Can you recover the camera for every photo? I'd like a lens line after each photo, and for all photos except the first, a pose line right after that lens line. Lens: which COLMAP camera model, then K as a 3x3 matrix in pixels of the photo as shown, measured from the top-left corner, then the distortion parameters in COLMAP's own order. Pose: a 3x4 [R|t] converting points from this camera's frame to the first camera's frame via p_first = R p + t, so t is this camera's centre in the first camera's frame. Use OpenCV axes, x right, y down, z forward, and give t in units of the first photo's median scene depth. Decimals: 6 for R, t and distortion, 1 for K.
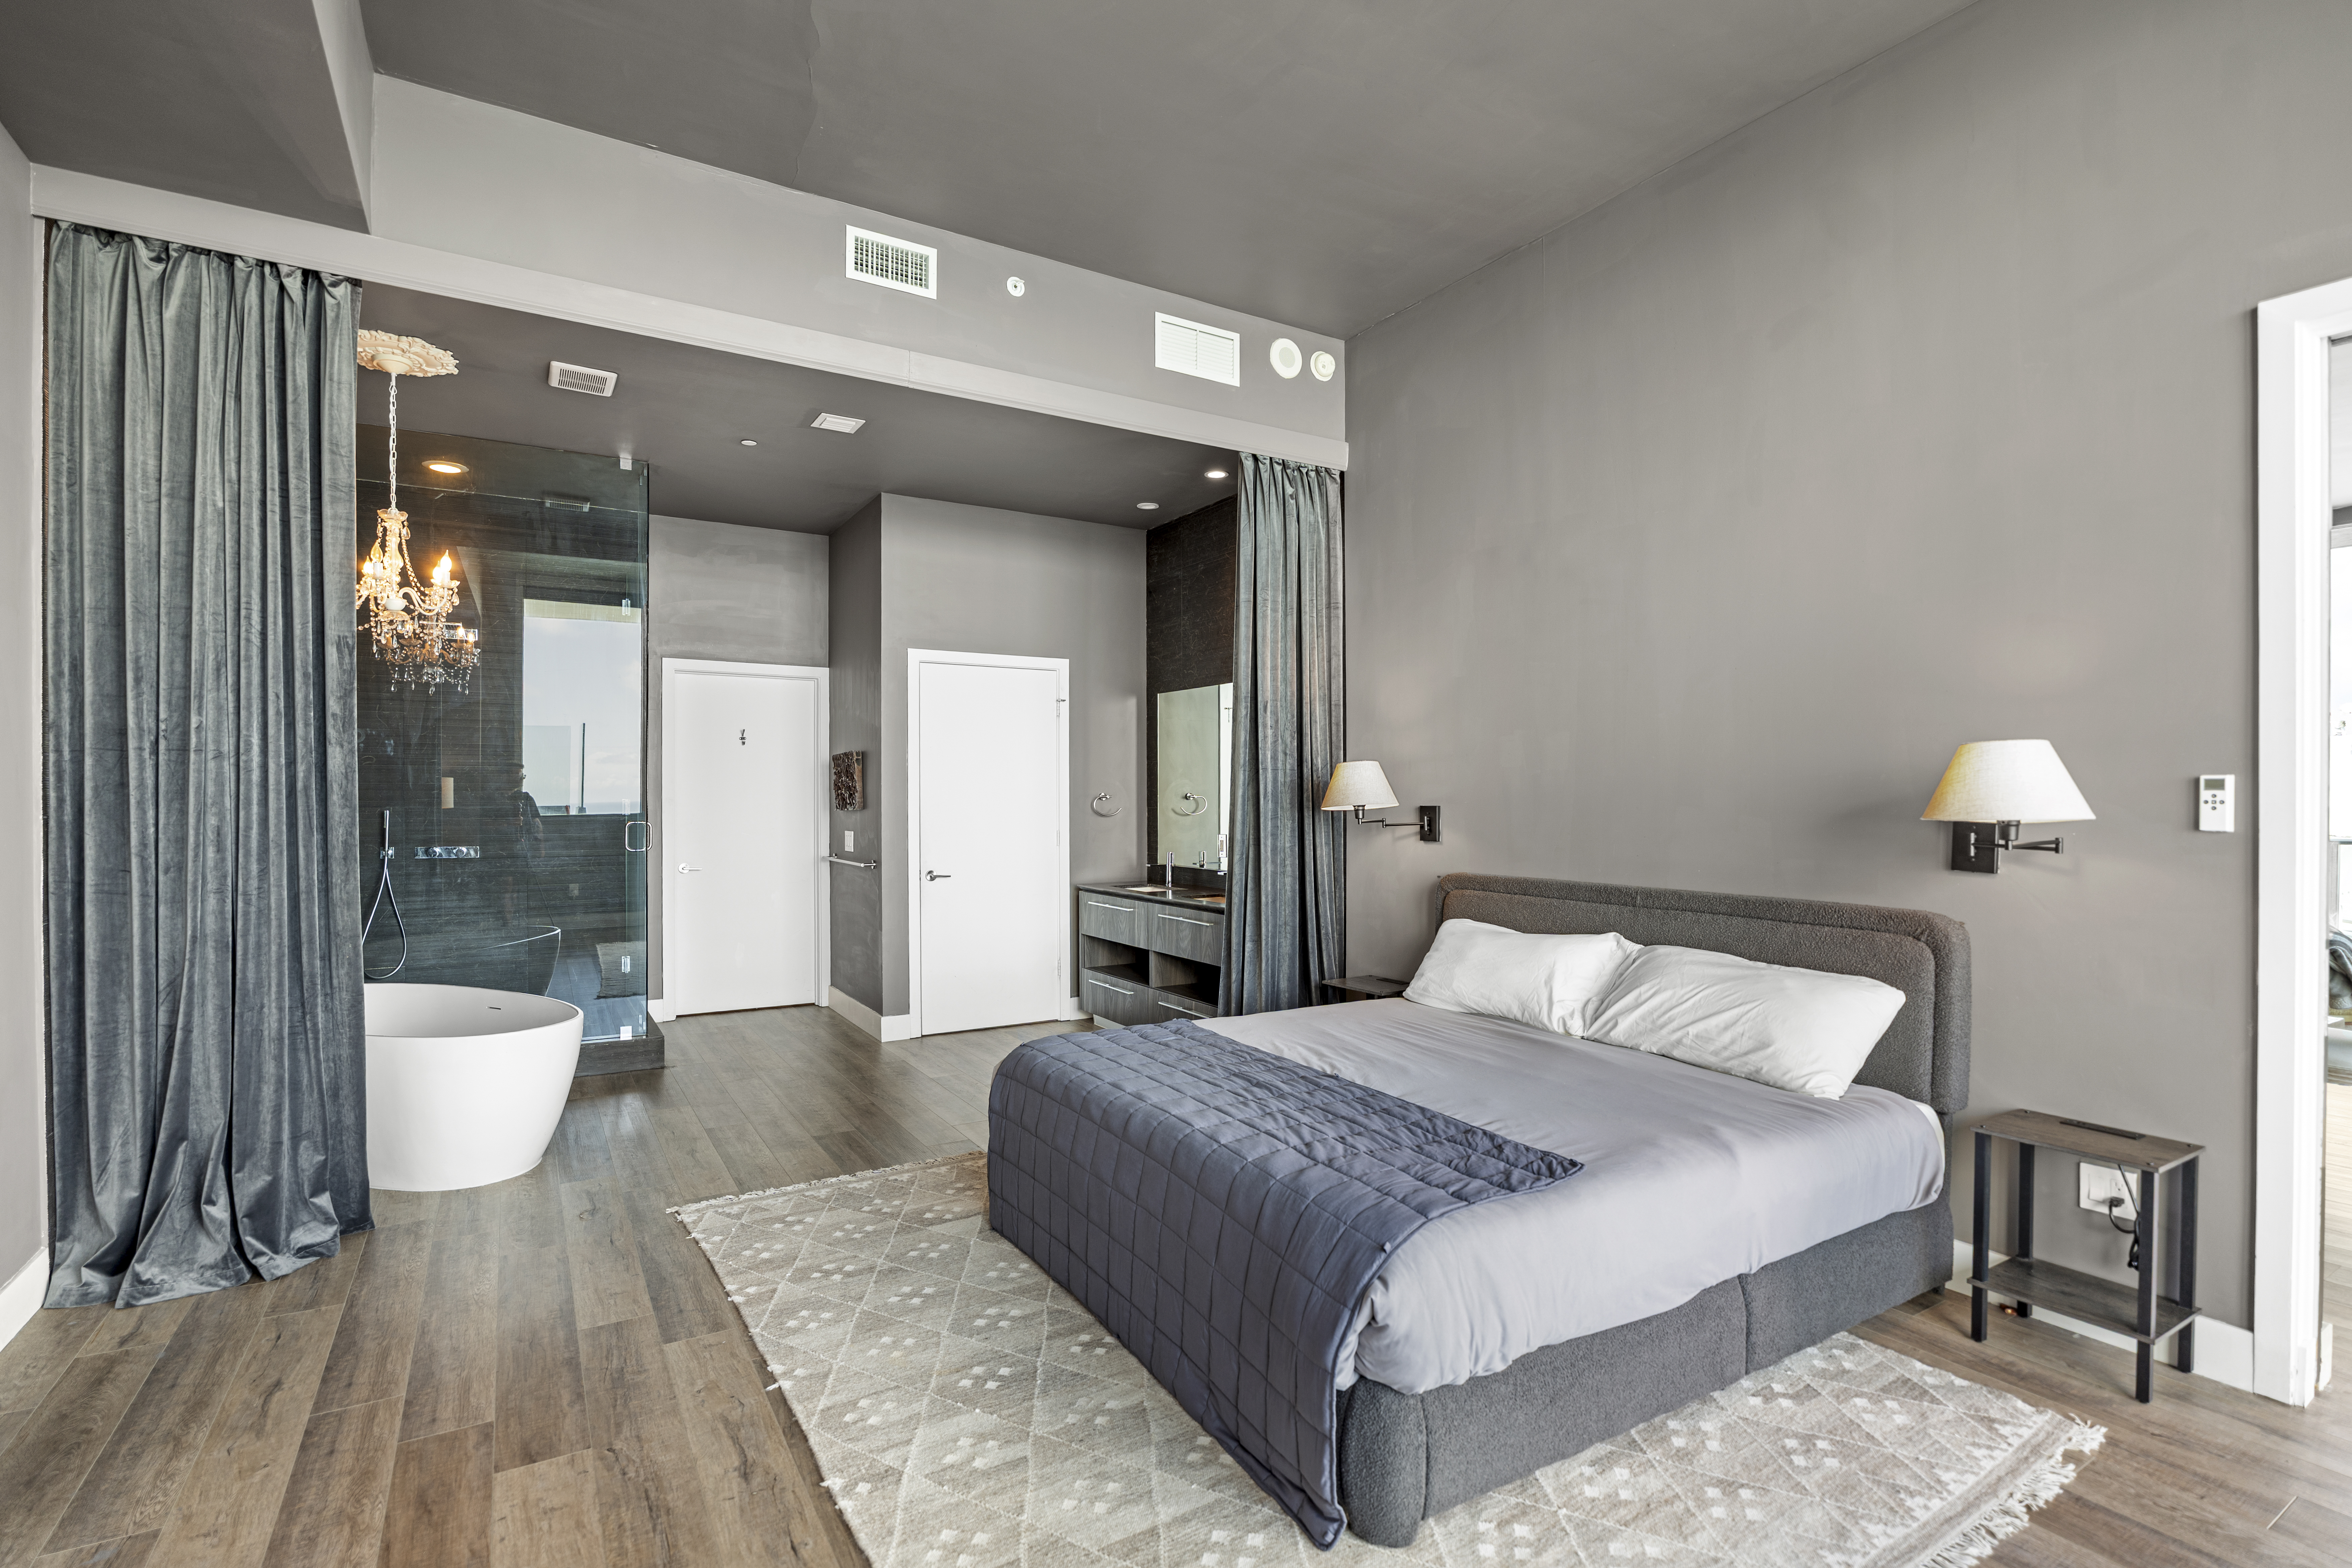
lens RADIAL K [[1090.6, 0, 1167.9], [0, 1090.6, 805.3], [0, 0, 1]] dist [-0.016599, -0.000486]
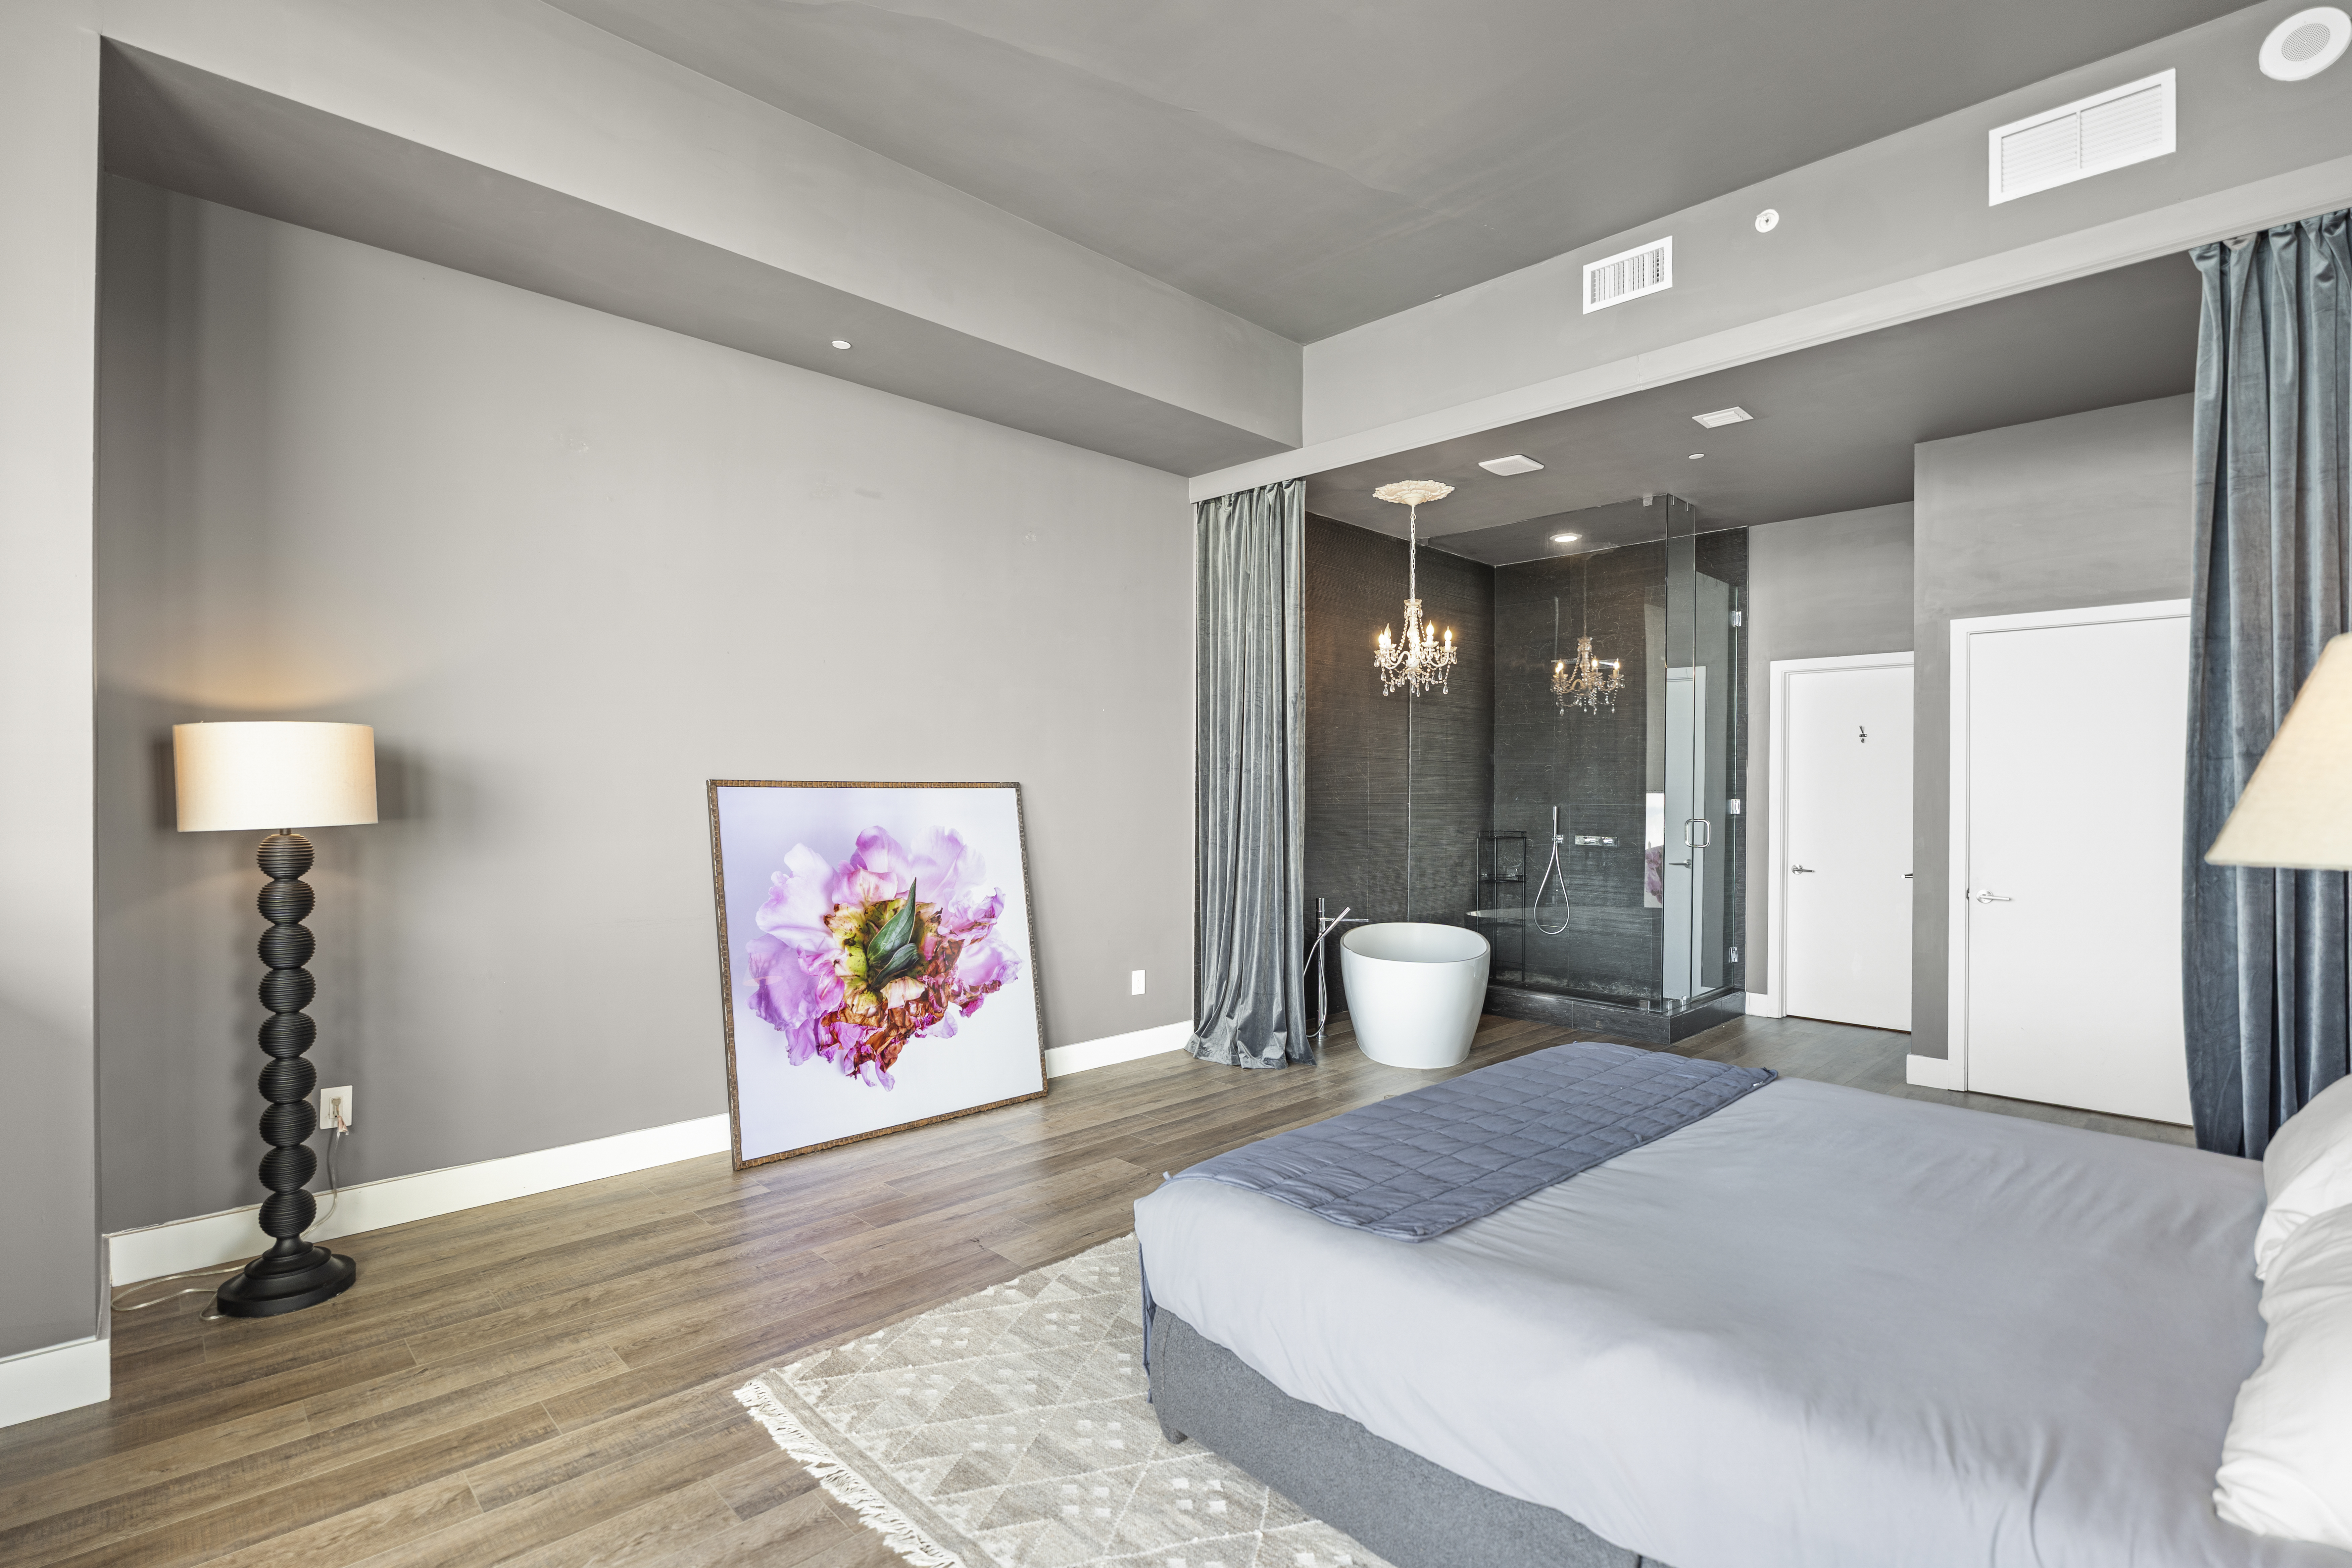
lens RADIAL K [[1090.6, 0, 1167.9], [0, 1090.6, 805.3], [0, 0, 1]] dist [-0.016599, -0.000486]
pose [[0.220551, 0.011146, -0.975312, 0.646419], [-0.012897, 0.999881, 0.008510, -0.002874], [0.975290, 0.010702, 0.220668, 0.352098]]
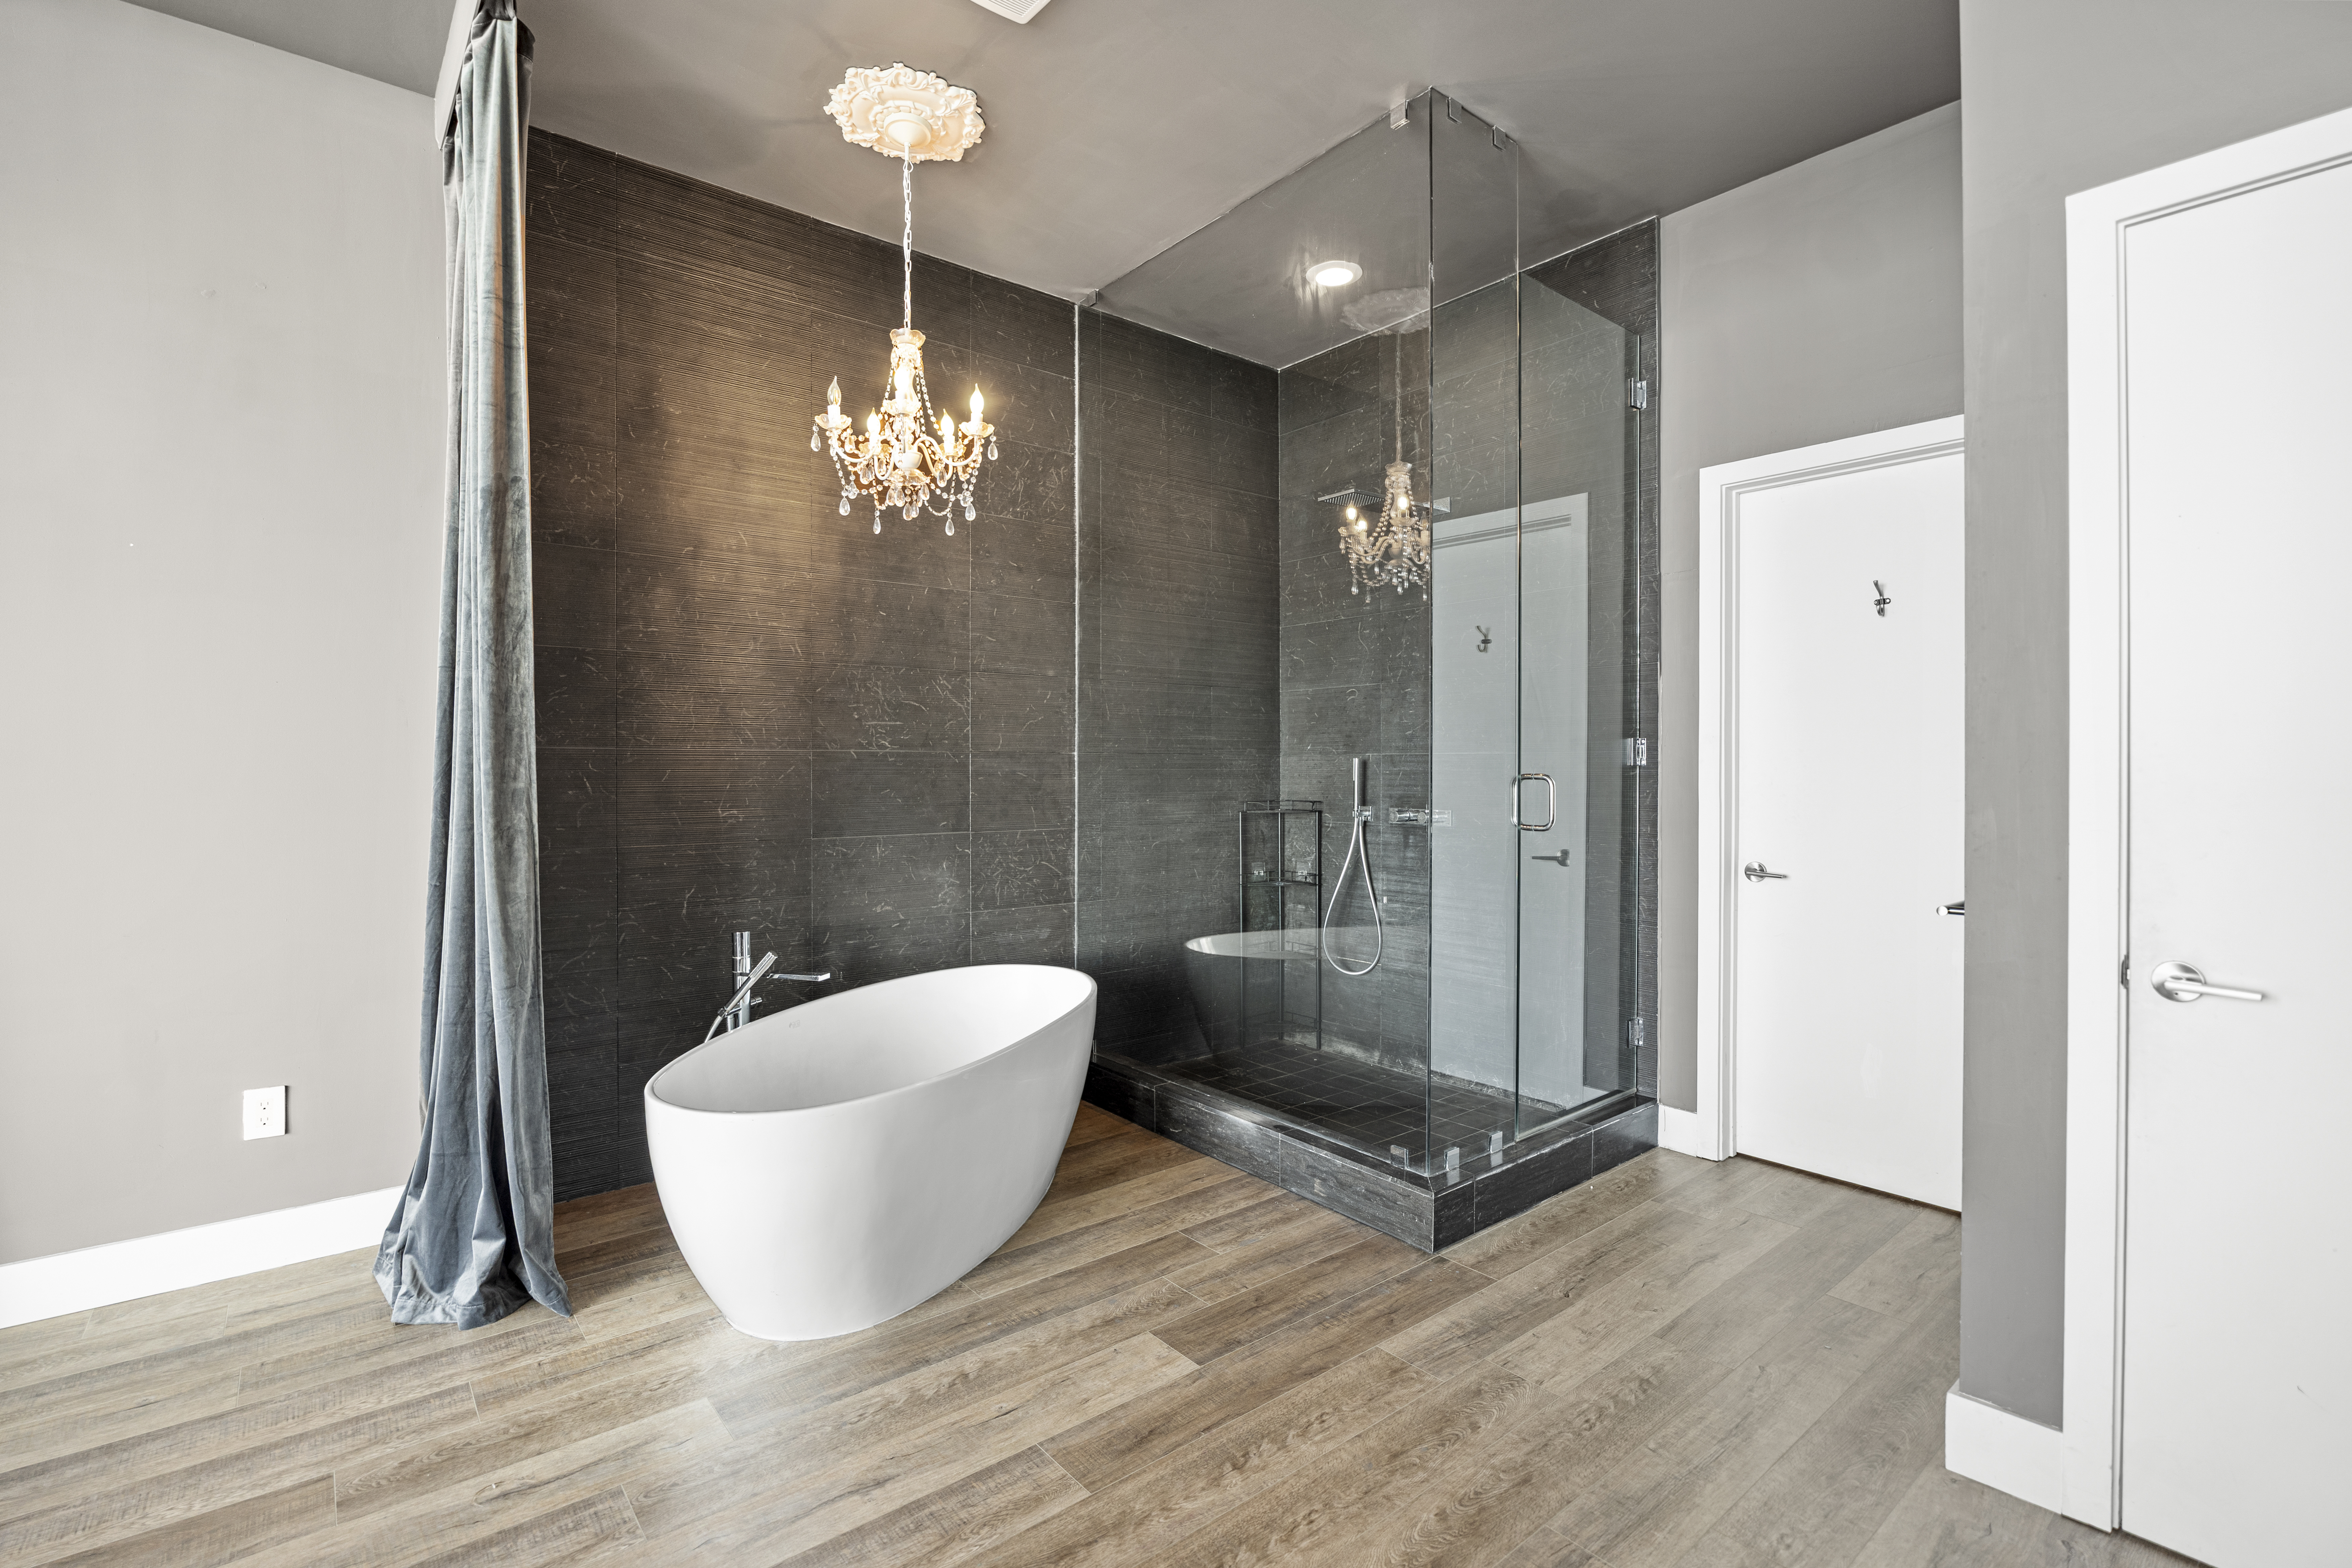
lens RADIAL K [[1060.4, 0, 1176.0], [0, 1060.4, 784.0], [0, 0, 1]] dist [-0.016848, -0.000006]
pose [[0.139739, 0.012777, -0.990106, 0.012432], [-0.005043, 0.999913, 0.012192, 0.020320], [0.990175, 0.003289, 0.139792, 1.074785]]
